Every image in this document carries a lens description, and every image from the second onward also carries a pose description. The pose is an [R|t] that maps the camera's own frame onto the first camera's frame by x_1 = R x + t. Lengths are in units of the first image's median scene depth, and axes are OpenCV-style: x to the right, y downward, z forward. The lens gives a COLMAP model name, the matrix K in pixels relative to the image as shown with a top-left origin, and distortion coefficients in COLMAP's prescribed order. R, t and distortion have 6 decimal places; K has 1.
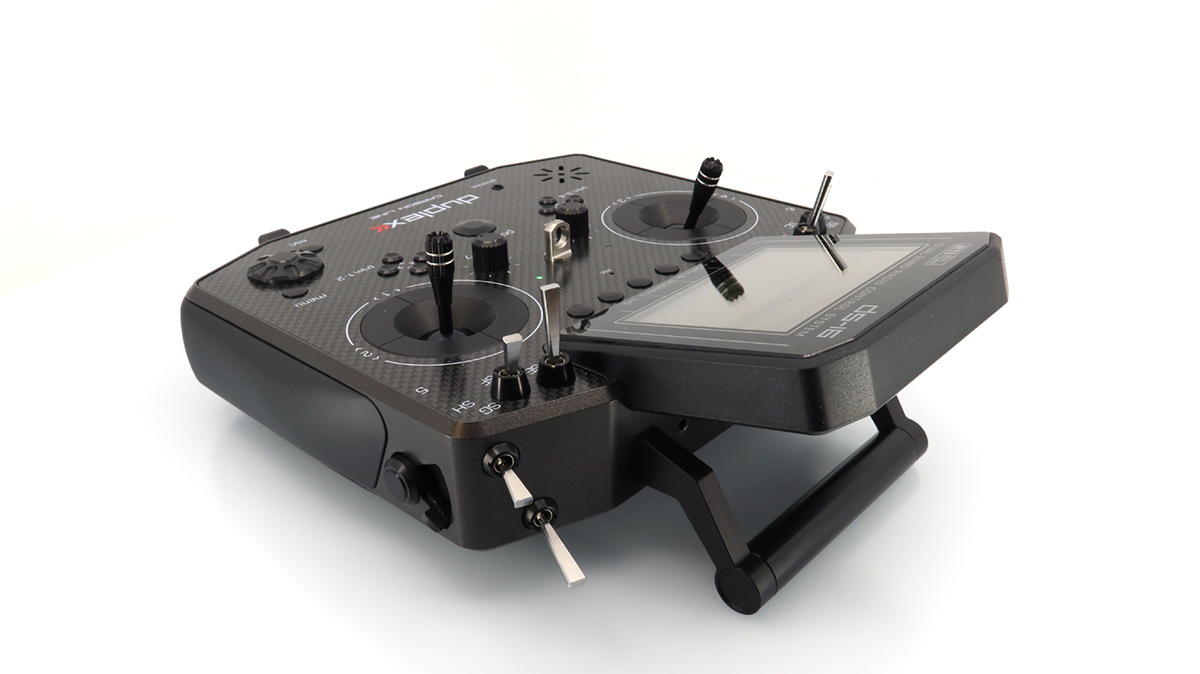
lens RADIAL K [[998.1, 0, 600.0], [0, 998.1, 337.0], [0, 0, 1]] dist [-0.020963, -0.009388]
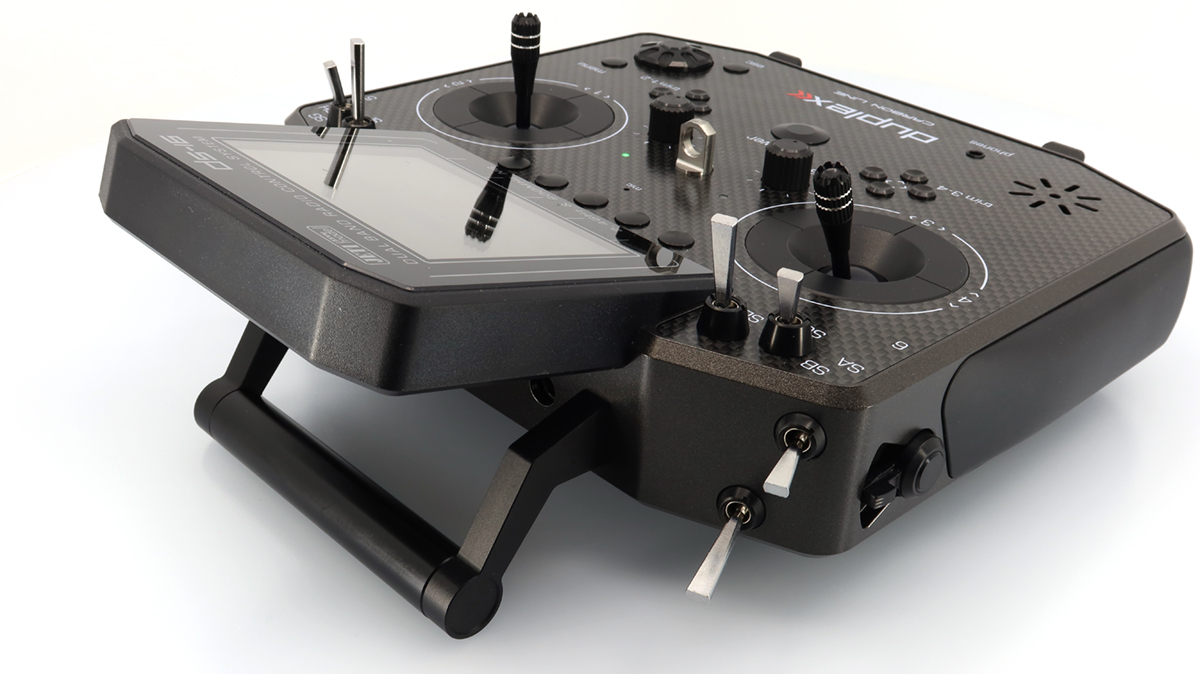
lens RADIAL K [[1352.8, 0, 600.0], [0, 1352.8, 337.0], [0, 0, 1]] dist [-0.024097, -0.020602]
pose [[-0.083521, 0.492468, -0.866314, 0.802974], [-0.497089, 0.732876, 0.464537, -0.375491], [0.863670, 0.469434, 0.183590, 0.714512]]
